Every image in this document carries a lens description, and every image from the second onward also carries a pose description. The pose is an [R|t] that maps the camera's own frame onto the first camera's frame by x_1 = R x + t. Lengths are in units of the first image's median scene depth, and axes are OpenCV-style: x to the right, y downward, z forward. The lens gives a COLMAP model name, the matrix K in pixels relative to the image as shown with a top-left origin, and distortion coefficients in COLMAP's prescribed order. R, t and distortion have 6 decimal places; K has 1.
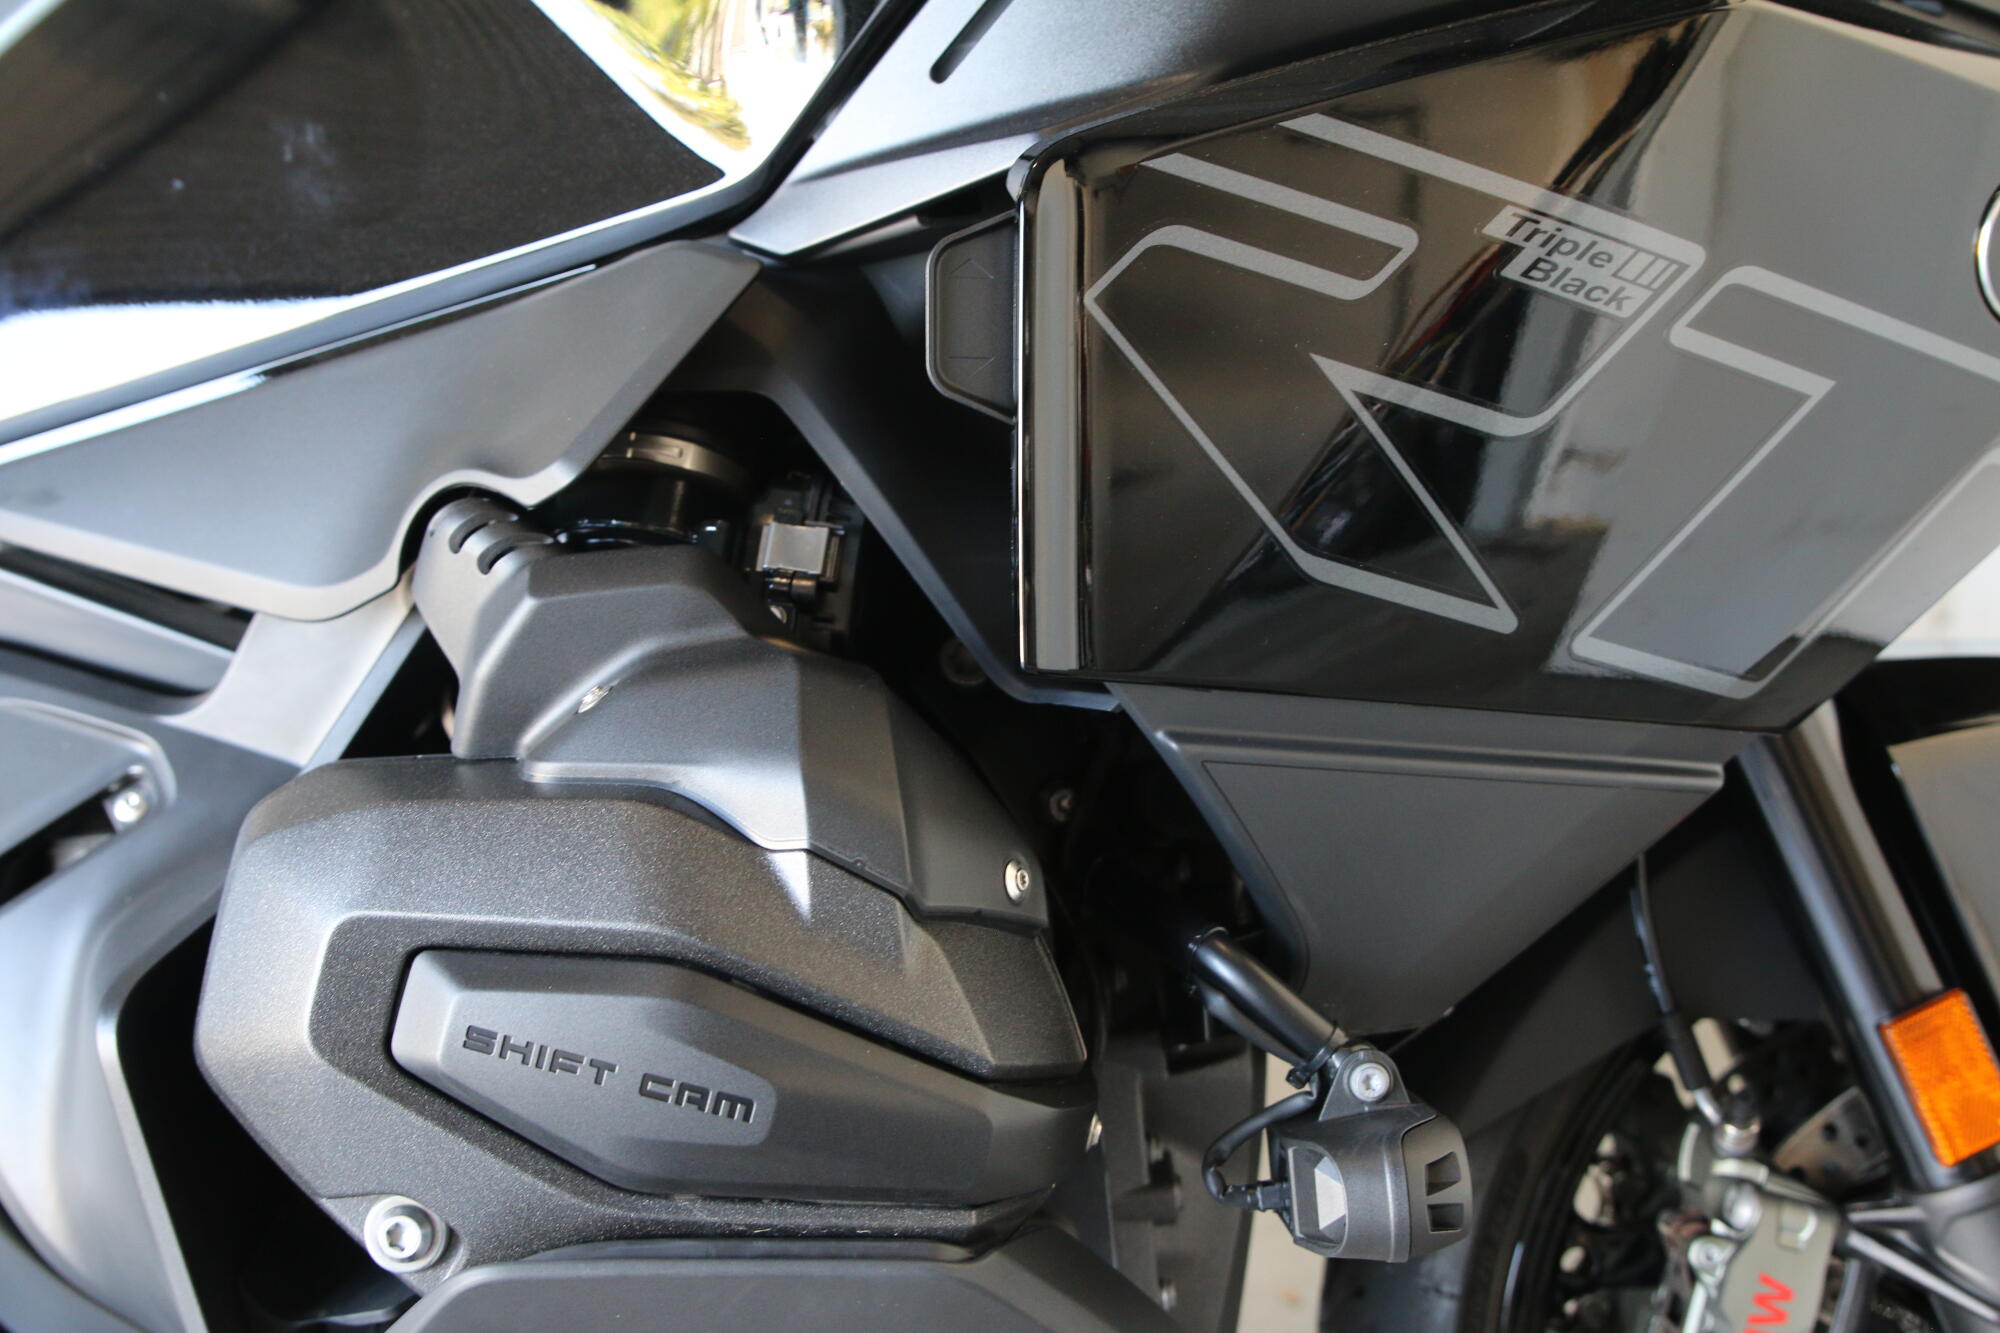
lens RADIAL K [[2514.0, 0, 997.1], [0, 2514.0, 652.7], [0, 0, 1]] dist [-0.110994, 0.129686]
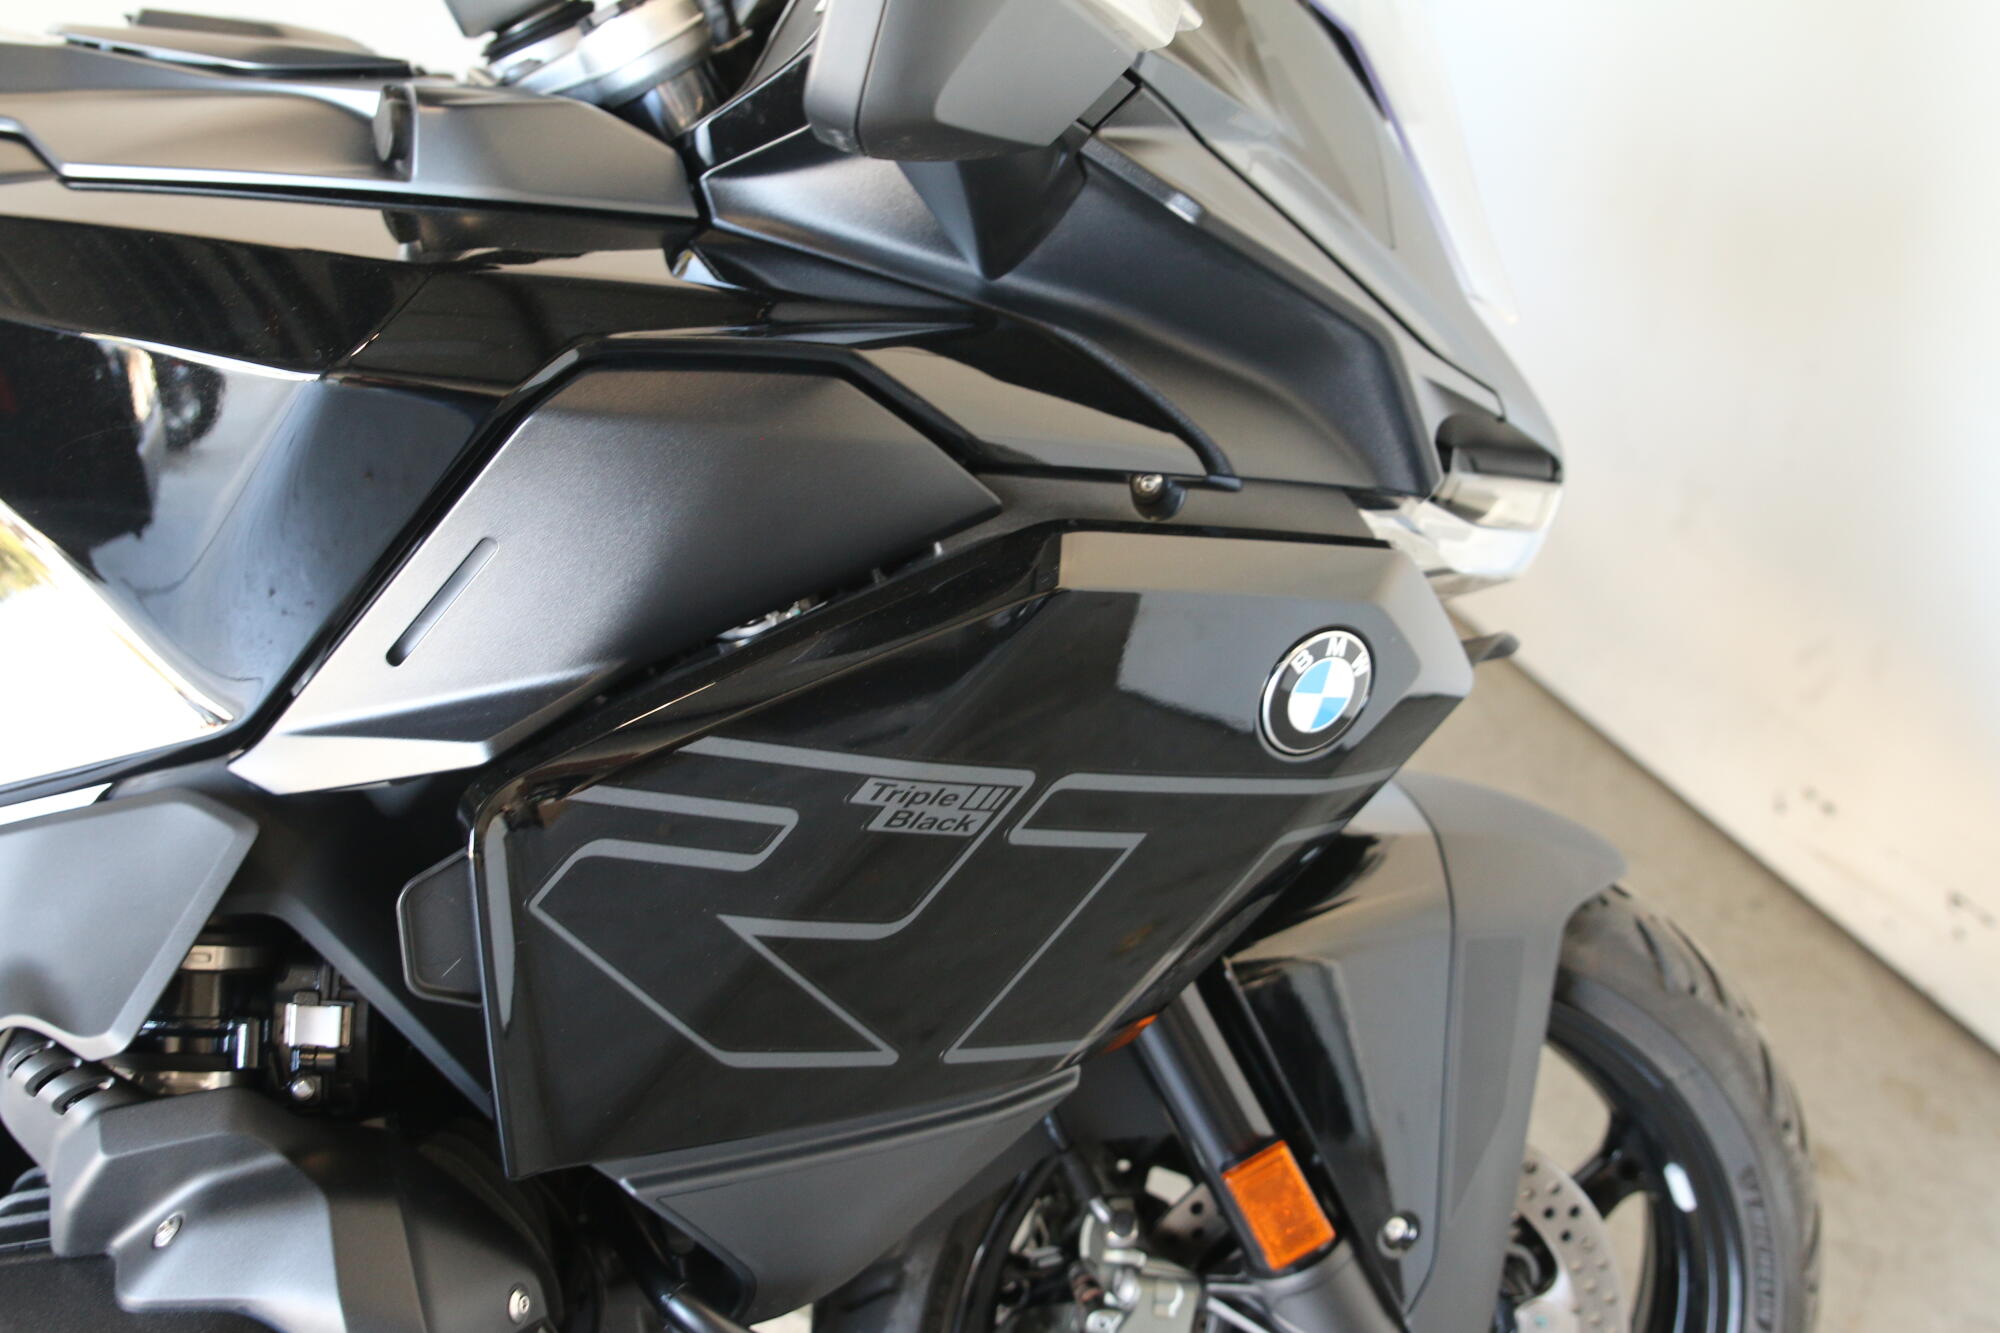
lens RADIAL K [[2514.0, 0, 997.1], [0, 2514.0, 652.7], [0, 0, 1]] dist [-0.110994, 0.129686]
pose [[0.984222, -0.079596, 0.158023, 0.072632], [0.038238, 0.967681, 0.249263, -0.531504], [-0.172756, -0.239288, 0.955456, -0.180400]]
